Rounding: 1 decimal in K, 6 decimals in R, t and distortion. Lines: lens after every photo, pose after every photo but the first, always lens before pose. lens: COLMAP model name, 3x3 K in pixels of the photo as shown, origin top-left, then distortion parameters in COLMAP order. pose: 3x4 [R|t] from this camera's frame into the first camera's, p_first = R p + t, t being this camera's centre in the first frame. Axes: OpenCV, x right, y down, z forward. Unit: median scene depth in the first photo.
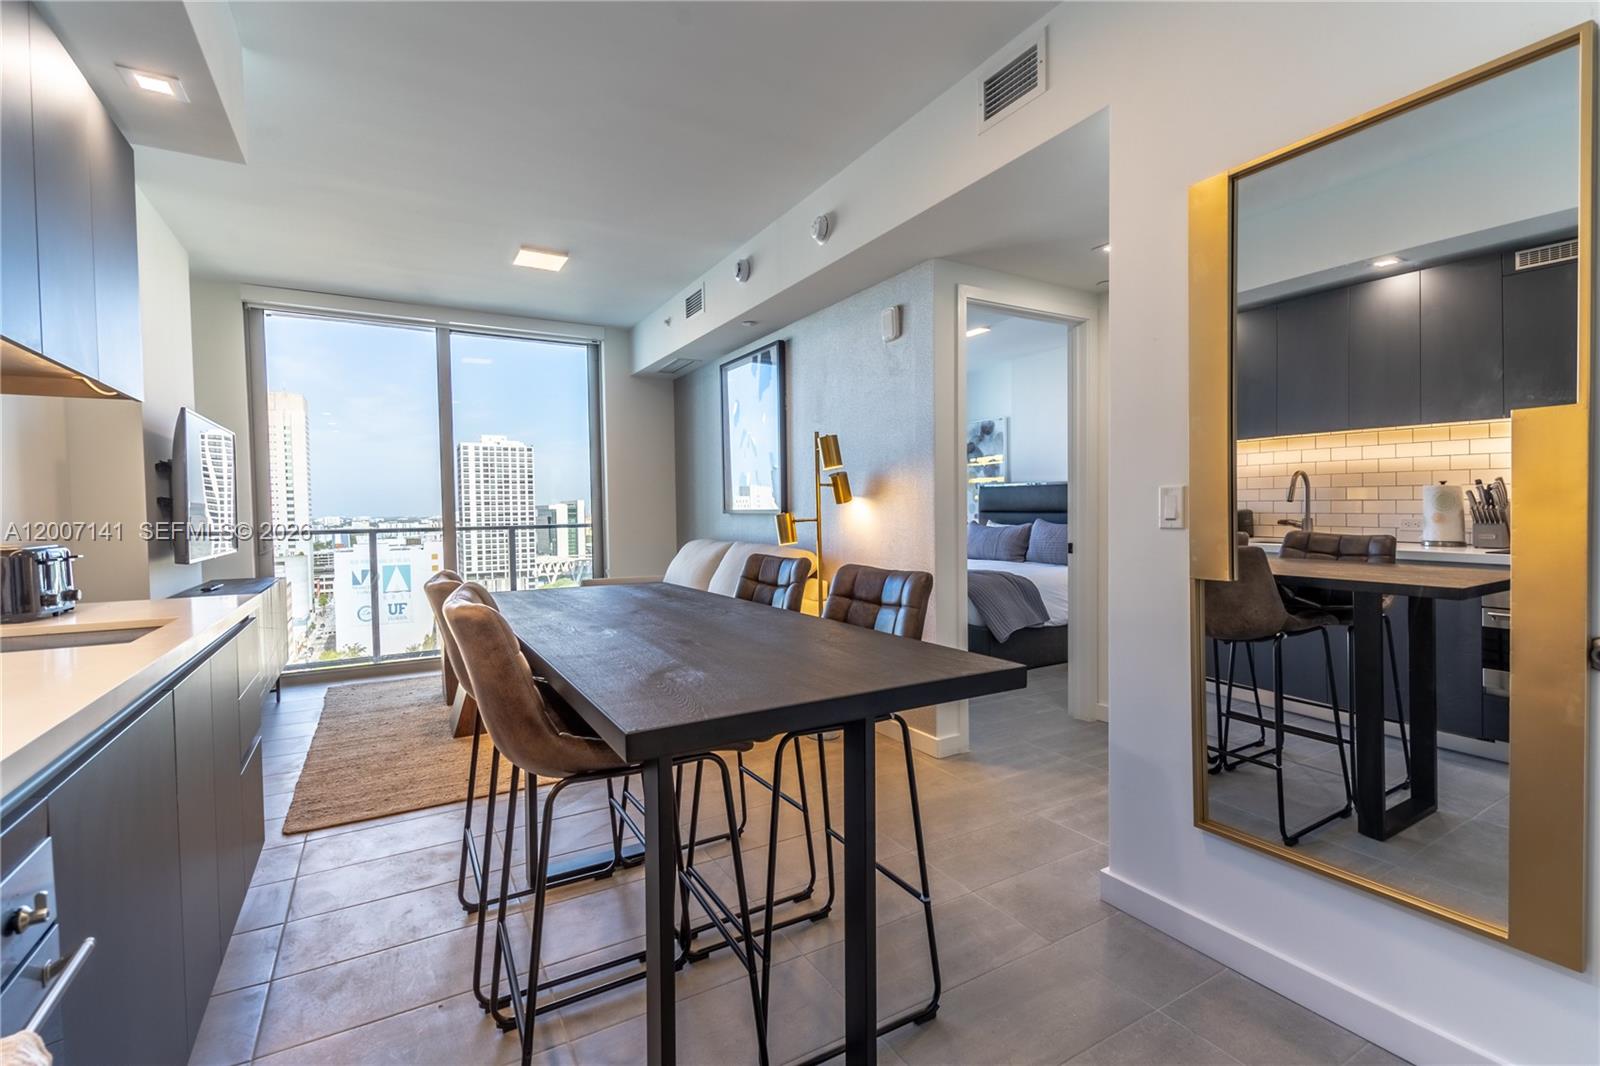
lens RADIAL K [[720.4, 0, 800.0], [0, 720.4, 533.0], [0, 0, 1]] dist [0.000059, -0.000180]
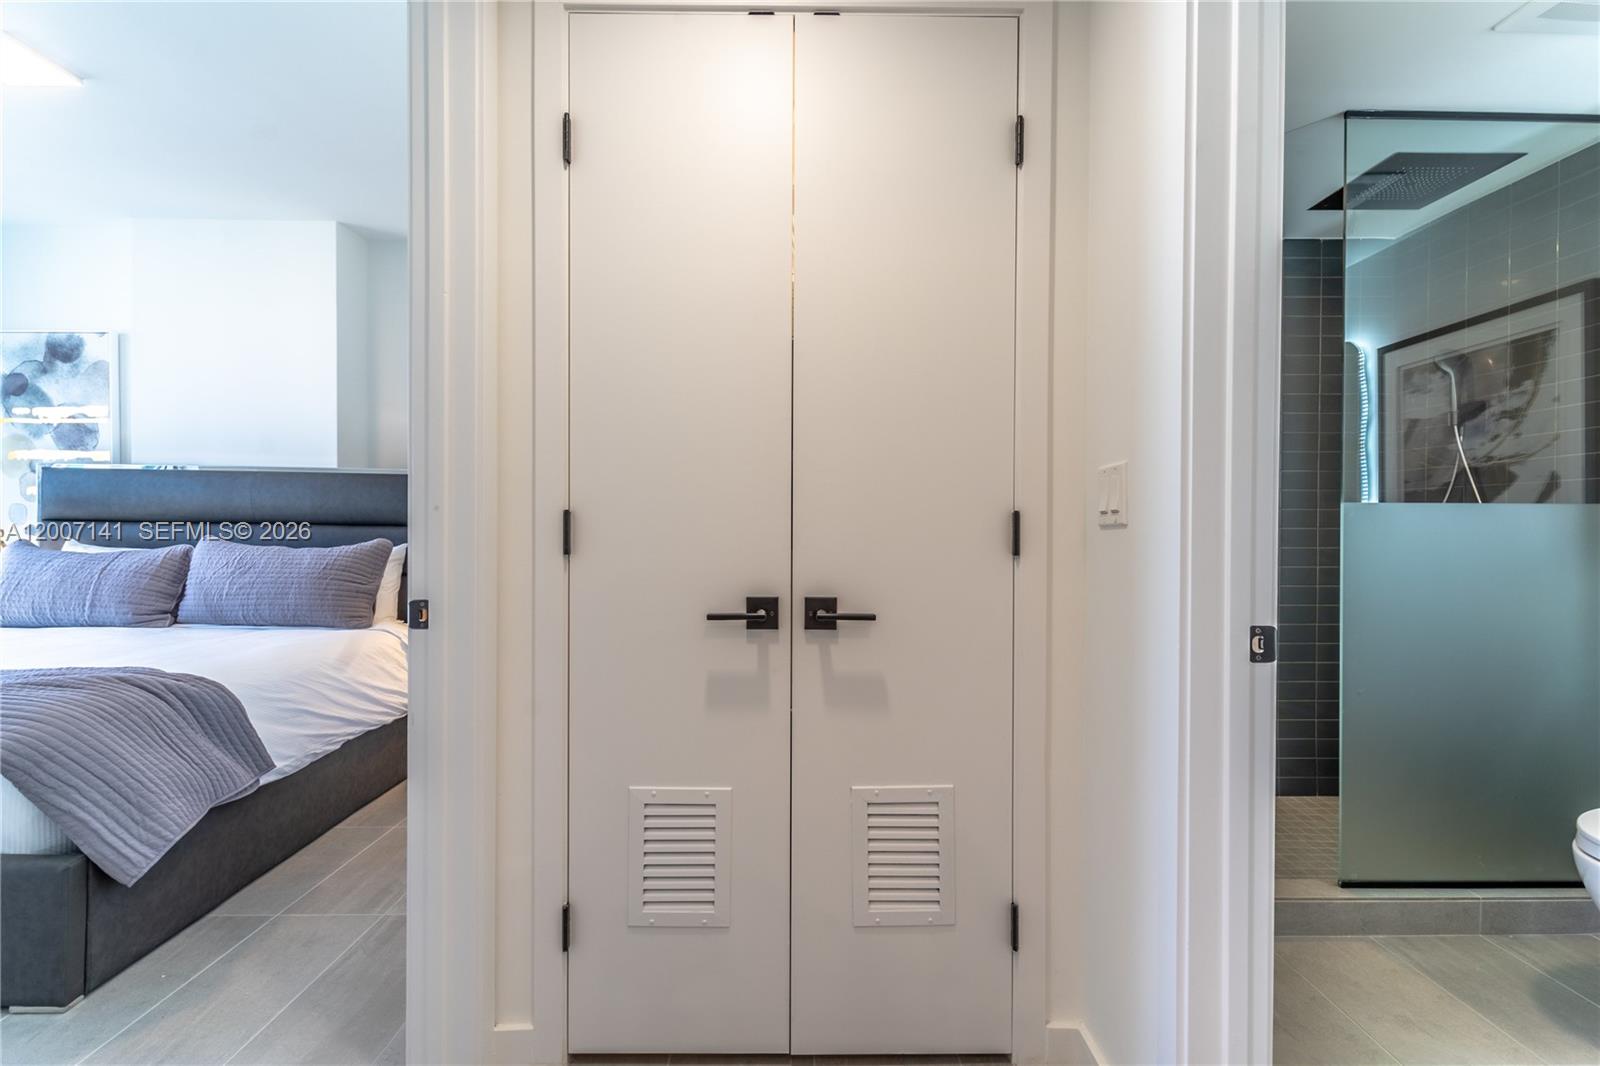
lens RADIAL K [[720.4, 0, 800.0], [0, 720.4, 533.0], [0, 0, 1]] dist [0.000059, -0.000180]
pose [[0.487338, 0.009275, 0.873164, 0.084790], [0.014859, 0.999711, -0.018912, -0.005356], [-0.873087, 0.022190, 0.487059, 0.356882]]
